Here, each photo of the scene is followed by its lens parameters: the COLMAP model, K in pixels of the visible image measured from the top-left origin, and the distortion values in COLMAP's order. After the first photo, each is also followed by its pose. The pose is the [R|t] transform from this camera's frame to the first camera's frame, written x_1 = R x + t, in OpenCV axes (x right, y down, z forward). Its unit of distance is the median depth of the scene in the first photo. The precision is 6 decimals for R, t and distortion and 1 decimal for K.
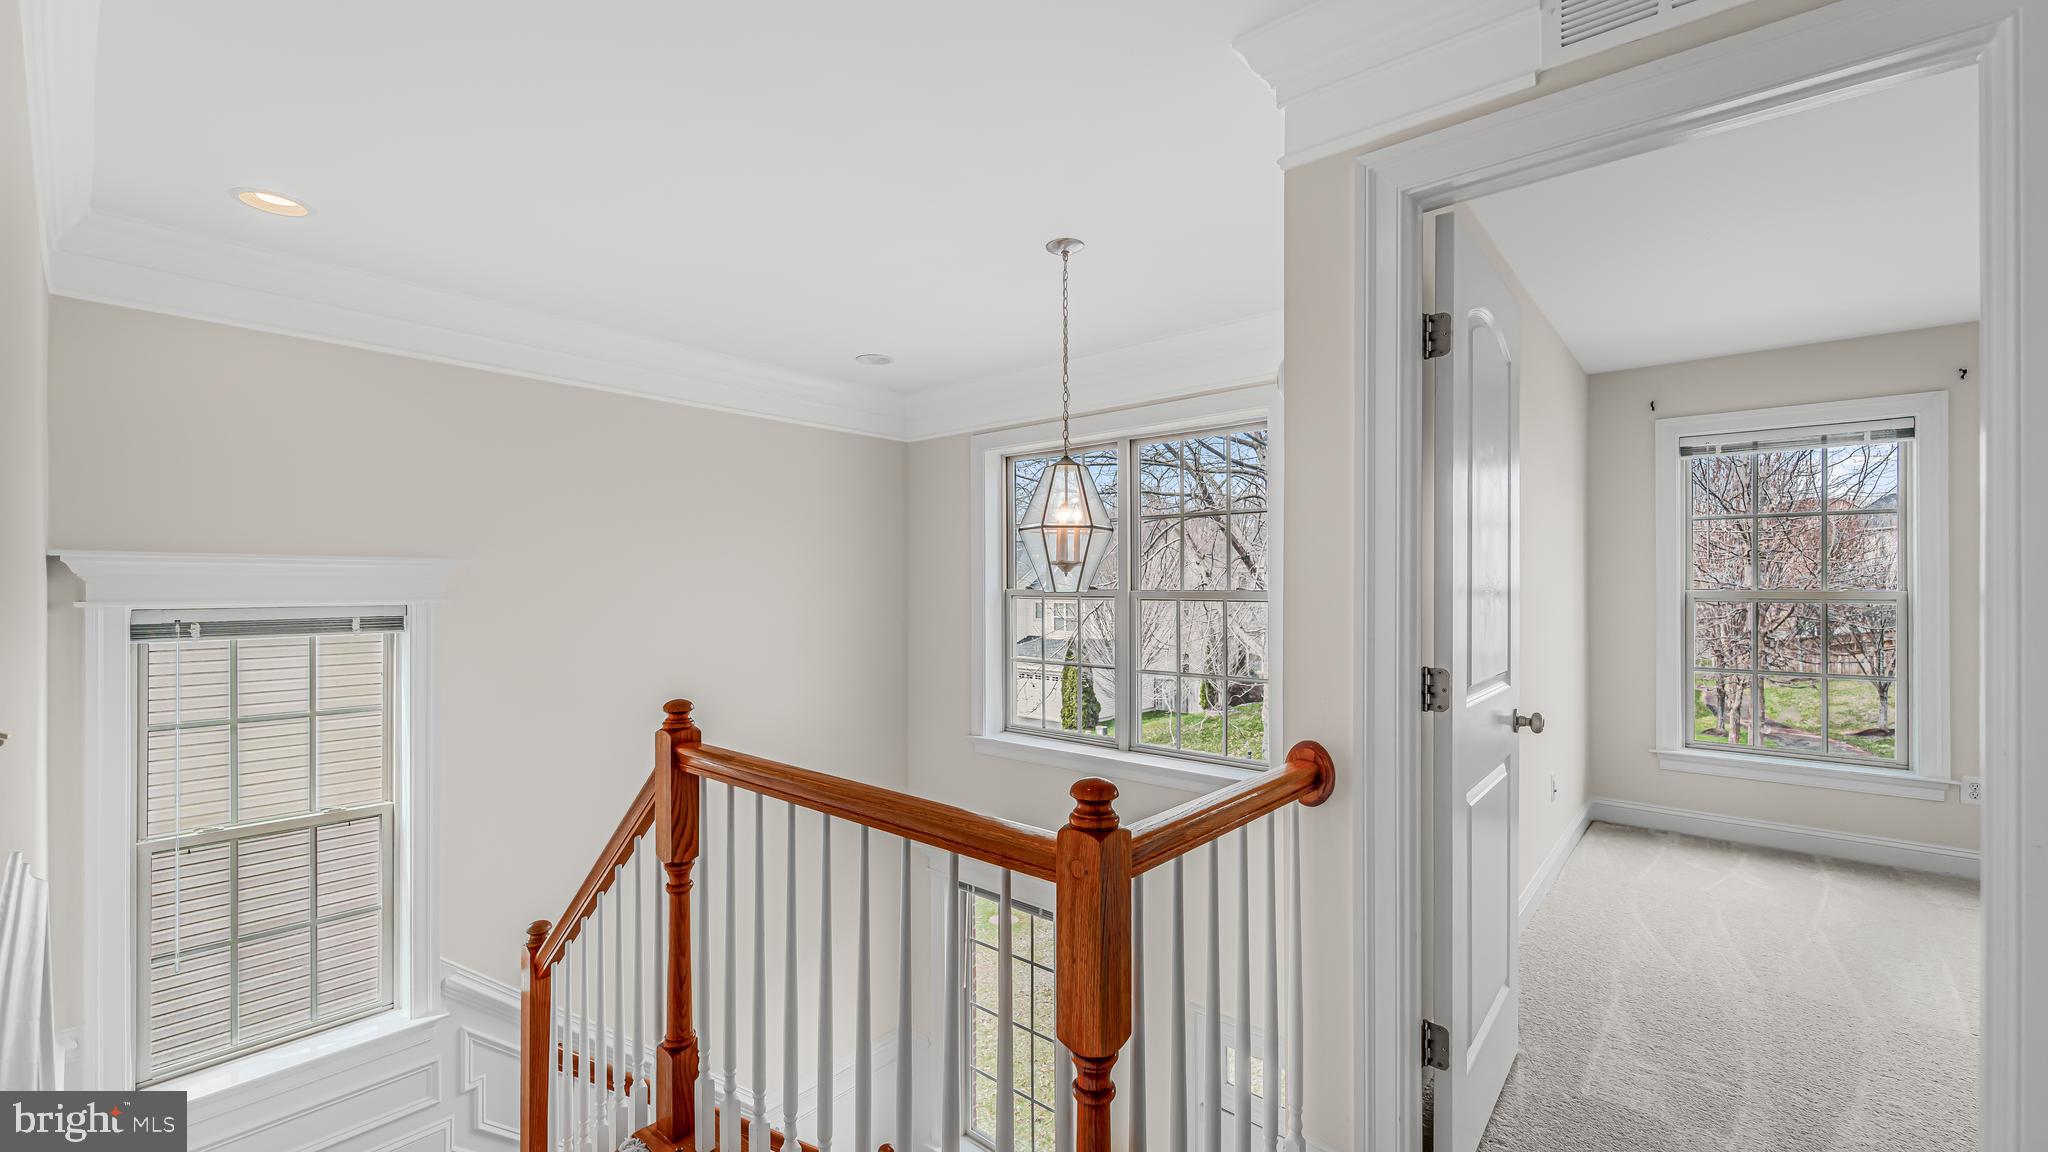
lens RADIAL K [[817.5, 0, 1029.9], [0, 817.5, 582.1], [0, 0, 1]] dist [-0.000958, -0.000552]
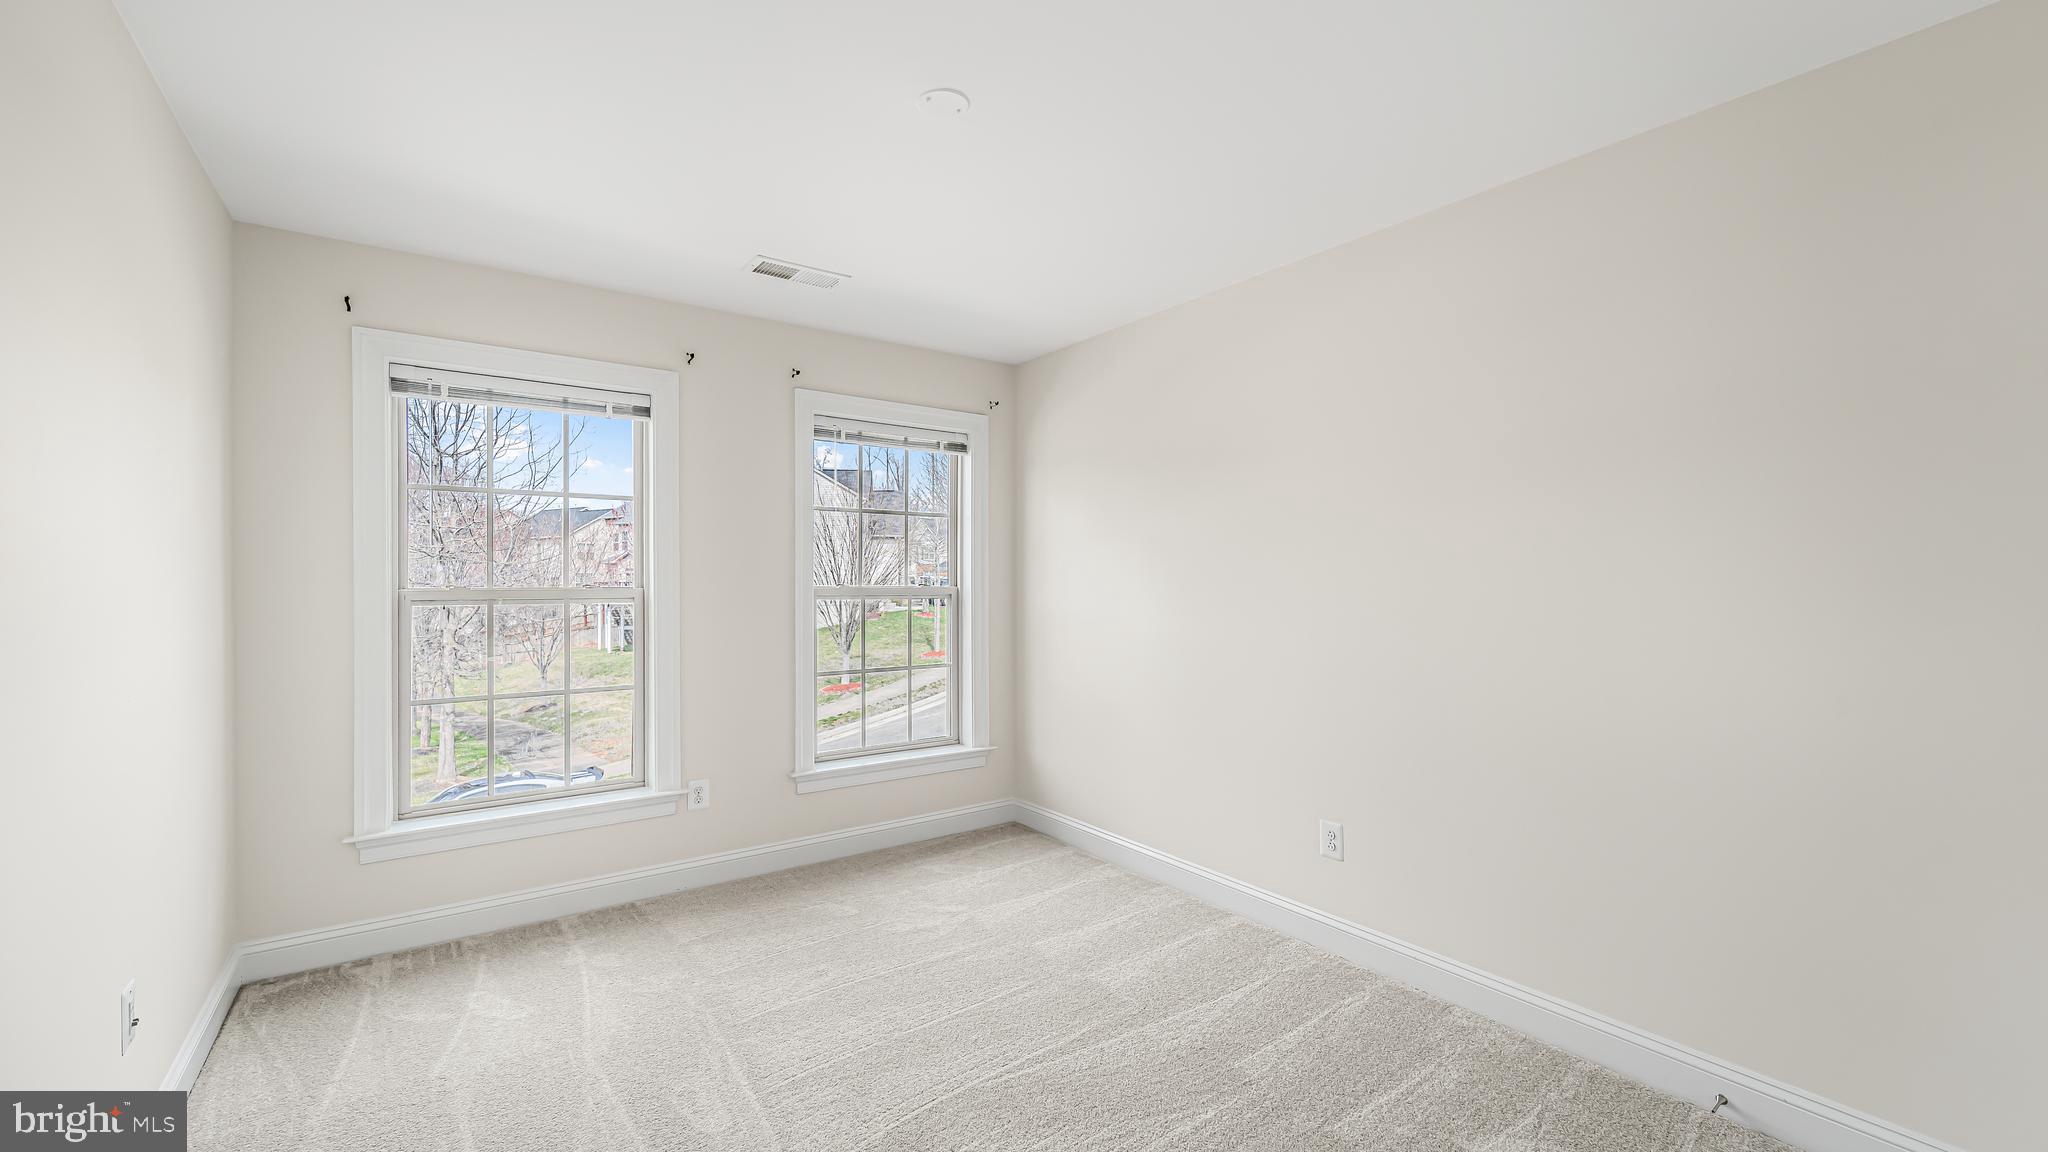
lens RADIAL K [[825.4, 0, 1039.7], [0, 825.4, 585.2], [0, 0, 1]] dist [0.001689, -0.000380]
pose [[0.214378, -0.001473, 0.976750, 0.250905], [-0.005365, 0.999982, 0.002686, 0.003302], [-0.976736, -0.005817, 0.214366, 0.338383]]
